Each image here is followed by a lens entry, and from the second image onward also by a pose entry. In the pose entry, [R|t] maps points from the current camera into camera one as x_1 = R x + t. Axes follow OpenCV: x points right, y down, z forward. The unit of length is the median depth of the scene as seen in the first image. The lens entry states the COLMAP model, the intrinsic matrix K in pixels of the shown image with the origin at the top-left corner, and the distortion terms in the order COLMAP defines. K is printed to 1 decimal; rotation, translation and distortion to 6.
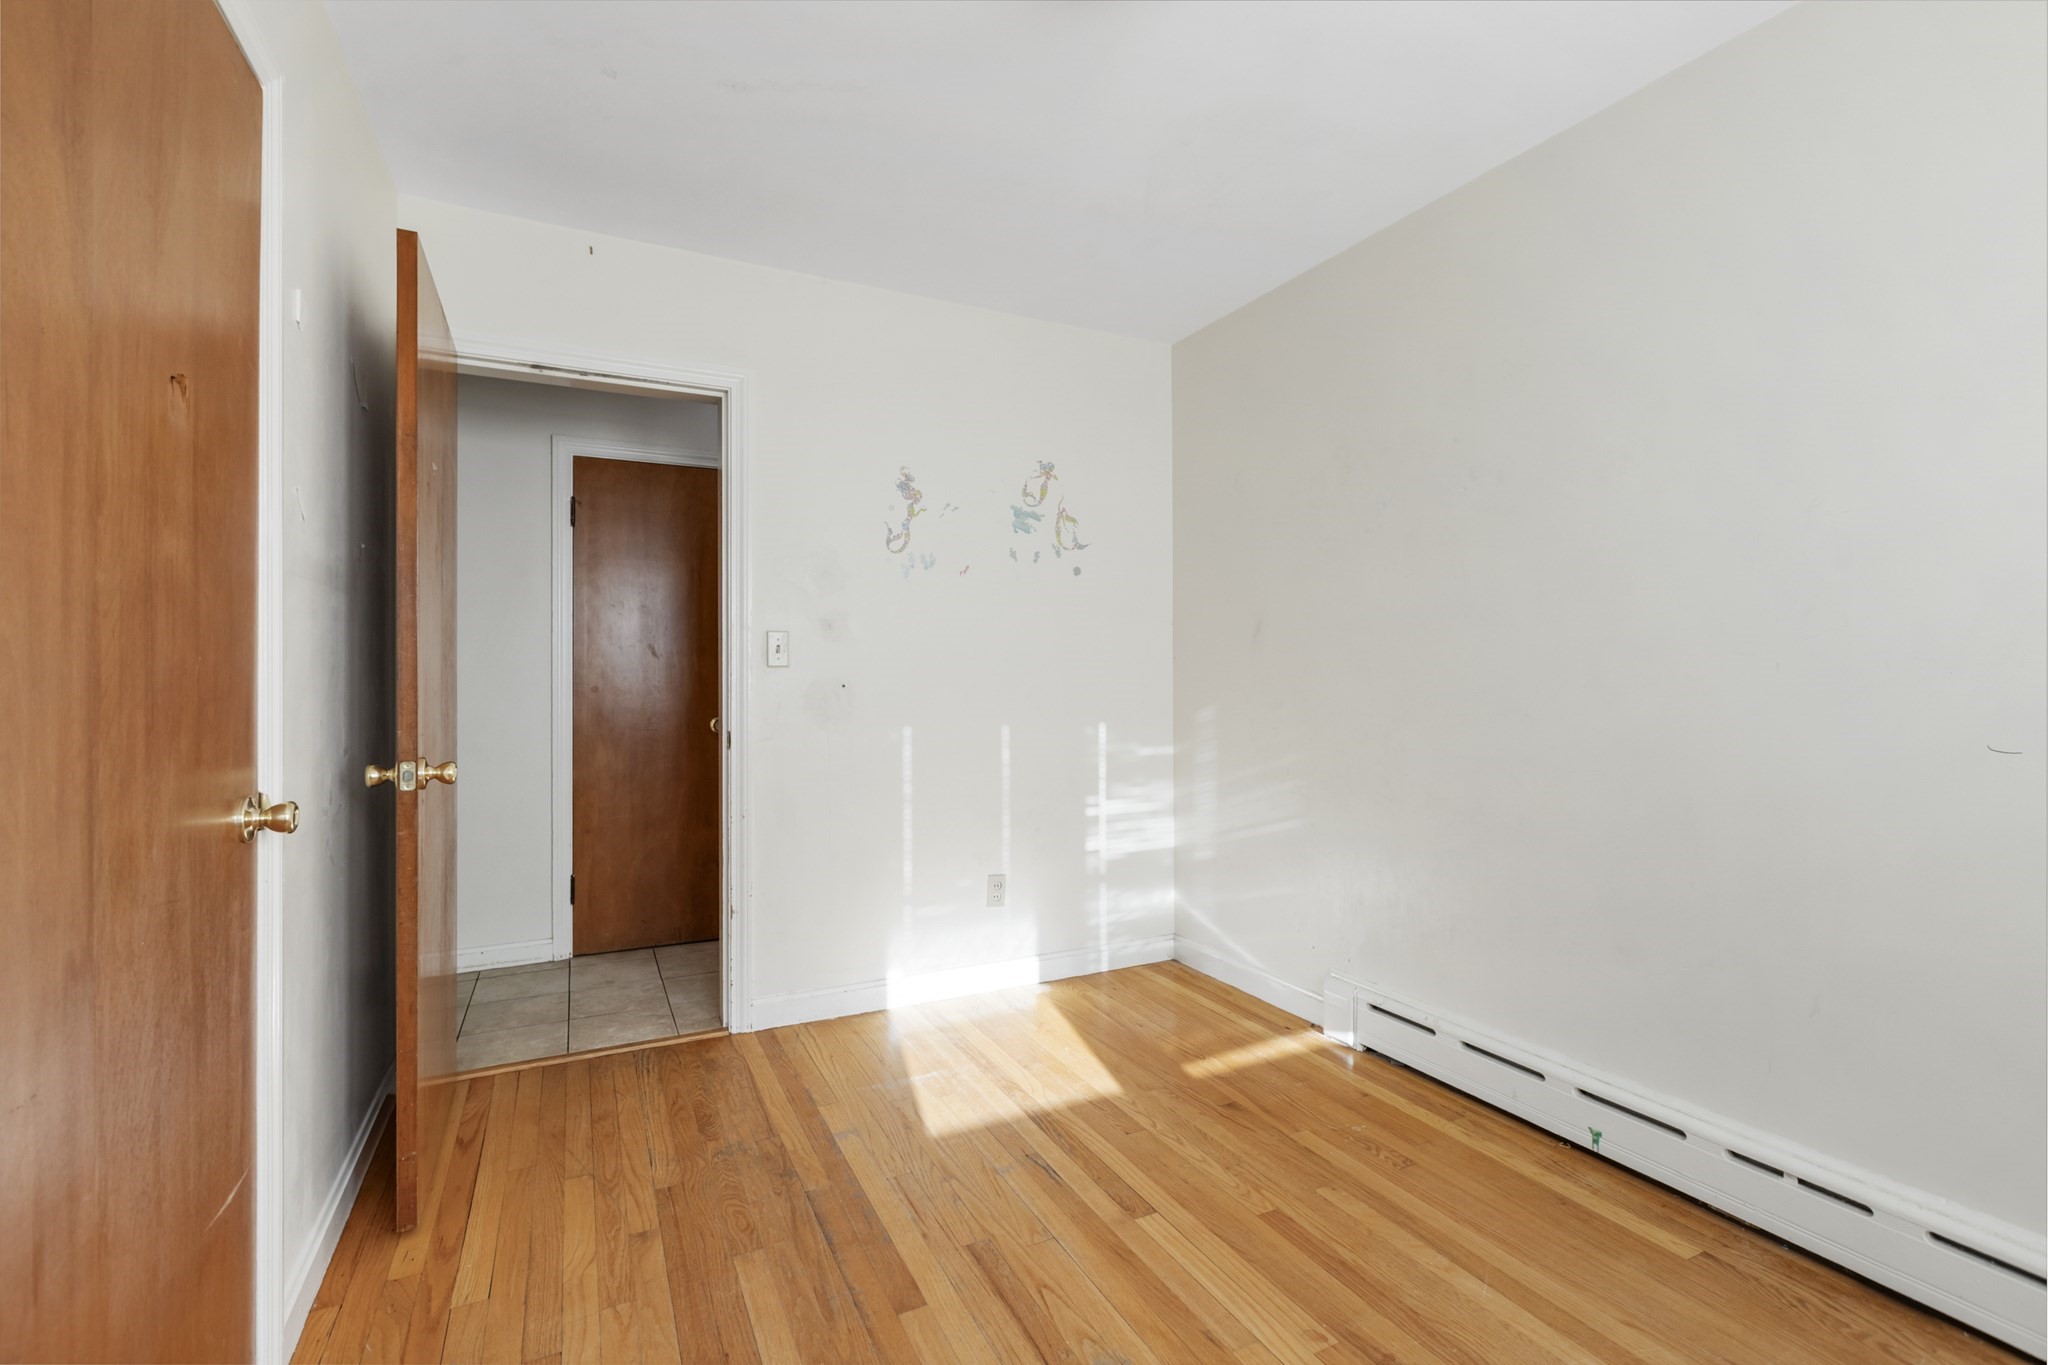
lens RADIAL K [[925.4, 0, 1024.6], [0, 925.4, 681.9], [0, 0, 1]] dist [0.000772, -0.001742]
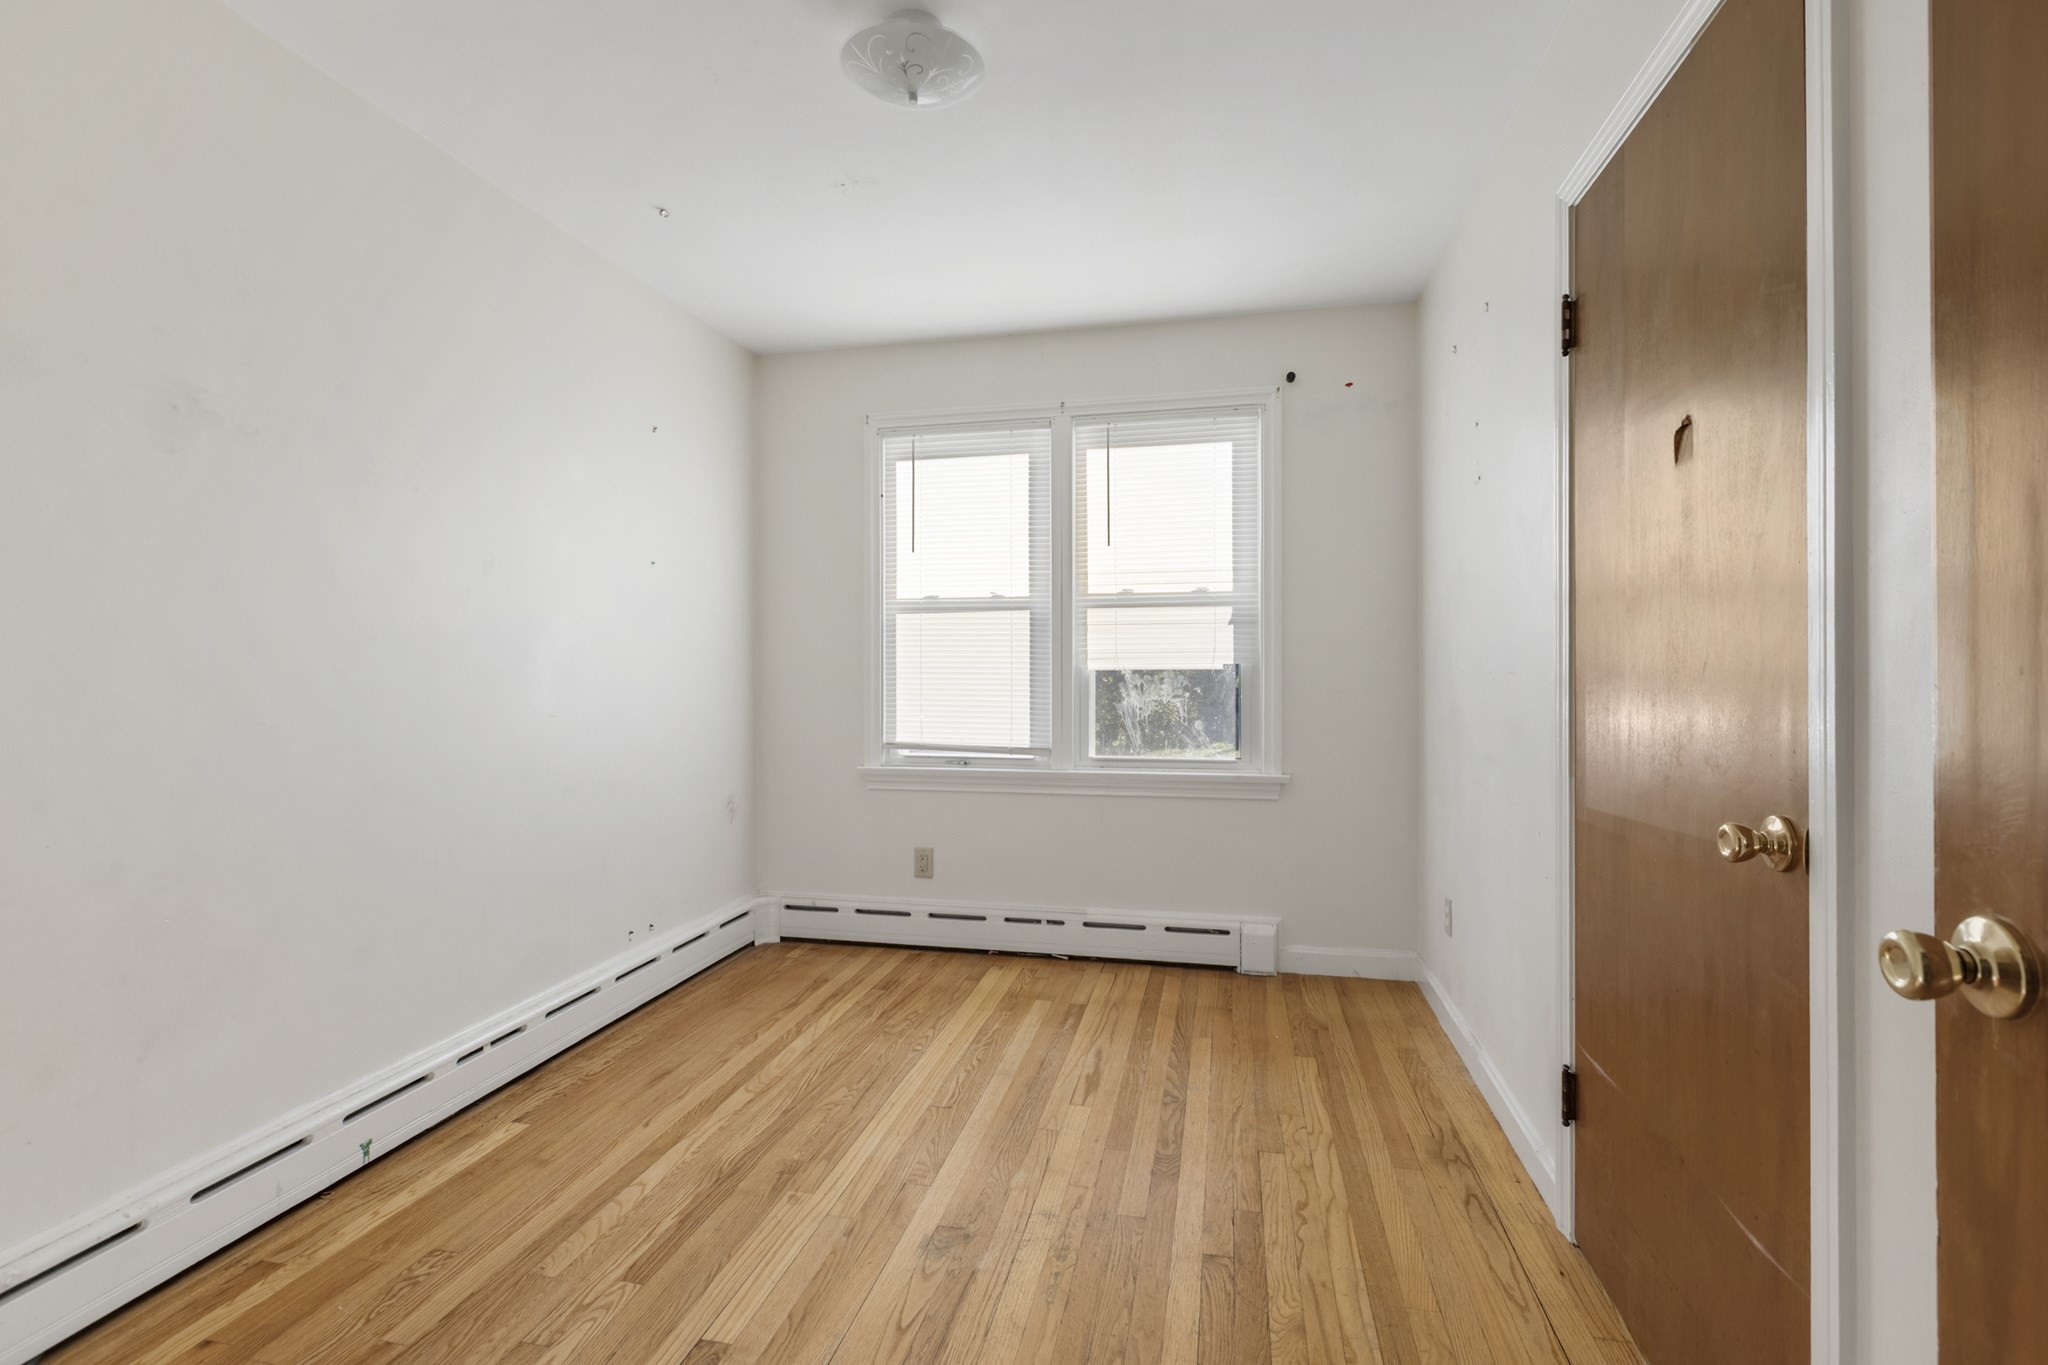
lens RADIAL K [[925.4, 0, 1018.6], [0, 925.4, 668.5], [0, 0, 1]] dist [0.000772, -0.001742]
pose [[-0.776971, 0.002748, 0.629530, -0.584262], [0.009625, 0.999925, 0.007514, -0.015677], [-0.629463, 0.011897, -0.776939, 1.451789]]
